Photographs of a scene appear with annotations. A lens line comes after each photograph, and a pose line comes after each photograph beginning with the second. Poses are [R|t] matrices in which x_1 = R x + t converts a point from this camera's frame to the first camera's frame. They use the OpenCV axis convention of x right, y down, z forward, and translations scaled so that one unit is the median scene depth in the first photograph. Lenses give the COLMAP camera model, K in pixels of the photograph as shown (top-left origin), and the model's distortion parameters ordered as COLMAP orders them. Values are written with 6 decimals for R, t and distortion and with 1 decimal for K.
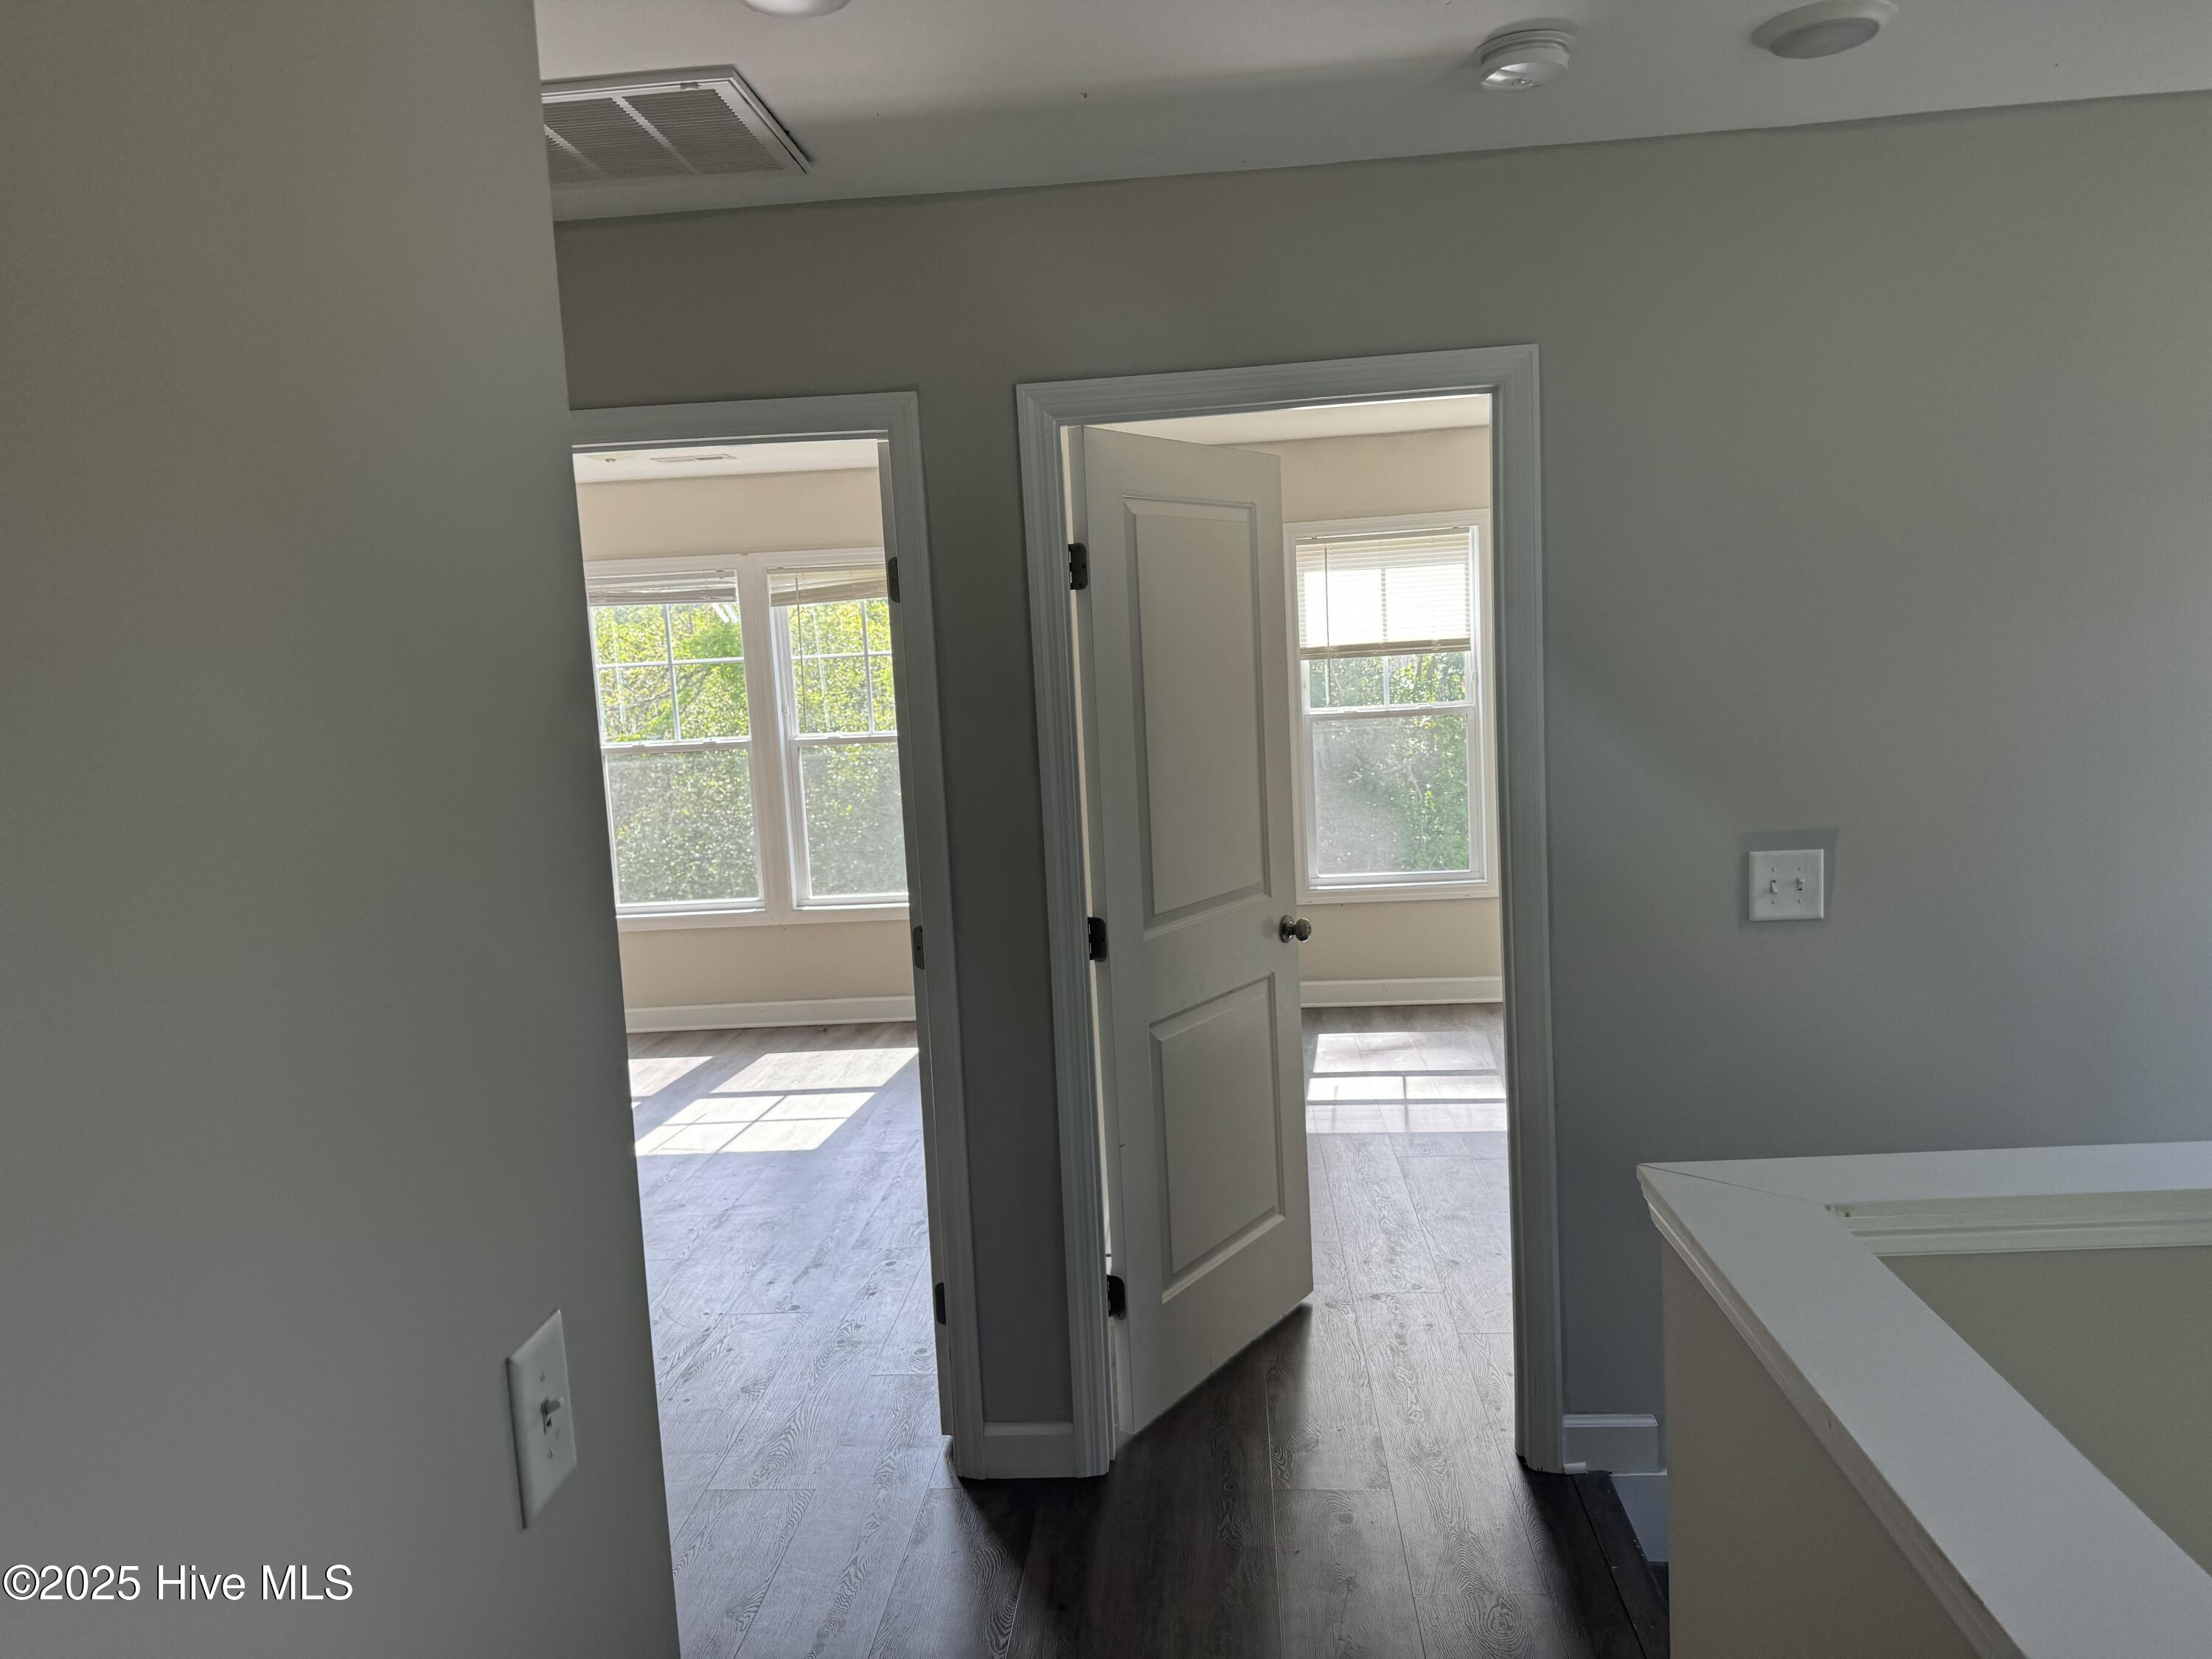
lens RADIAL K [[1558.8, 0, 1101.9], [0, 1558.8, 811.3], [0, 0, 1]] dist [0.081299, -0.093141]
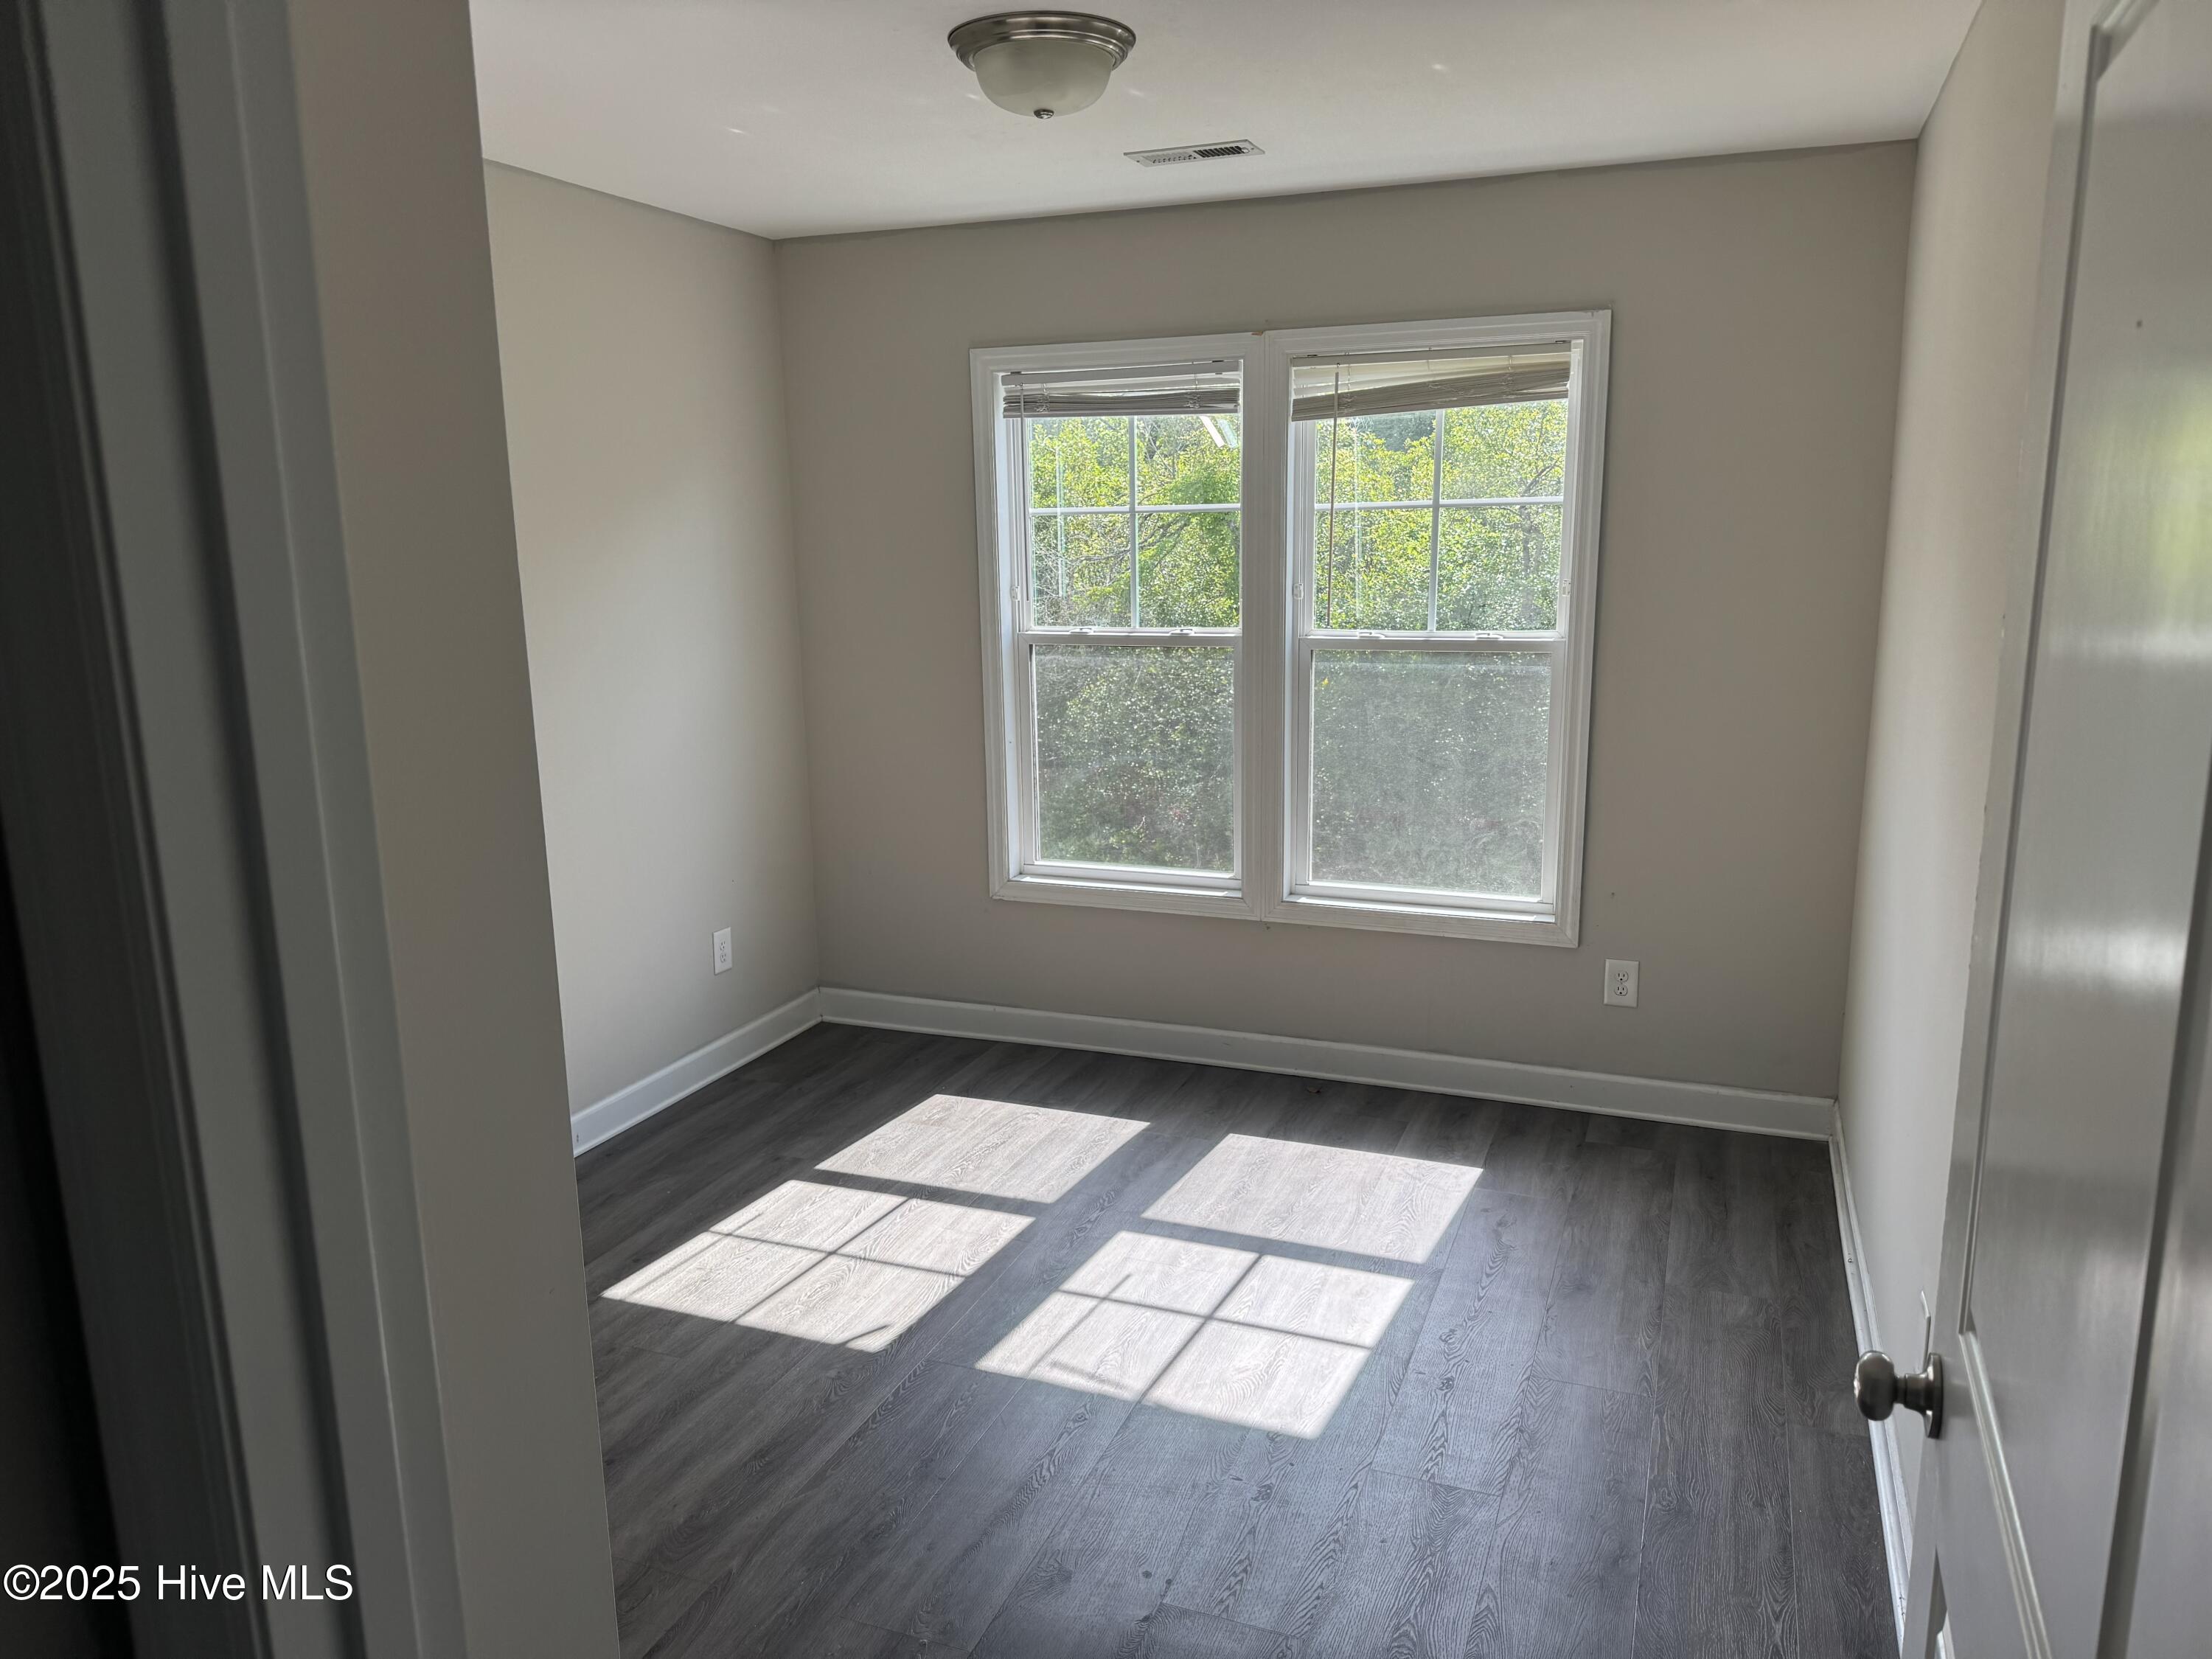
lens RADIAL K [[1558.8, 0, 1111.8], [0, 1558.8, 838.9], [0, 0, 1]] dist [0.081299, -0.093141]
pose [[0.956731, 0.097624, -0.274108, -0.170229], [-0.067699, 0.990868, 0.116607, -0.063053], [0.282989, -0.093004, 0.954603, 0.679201]]
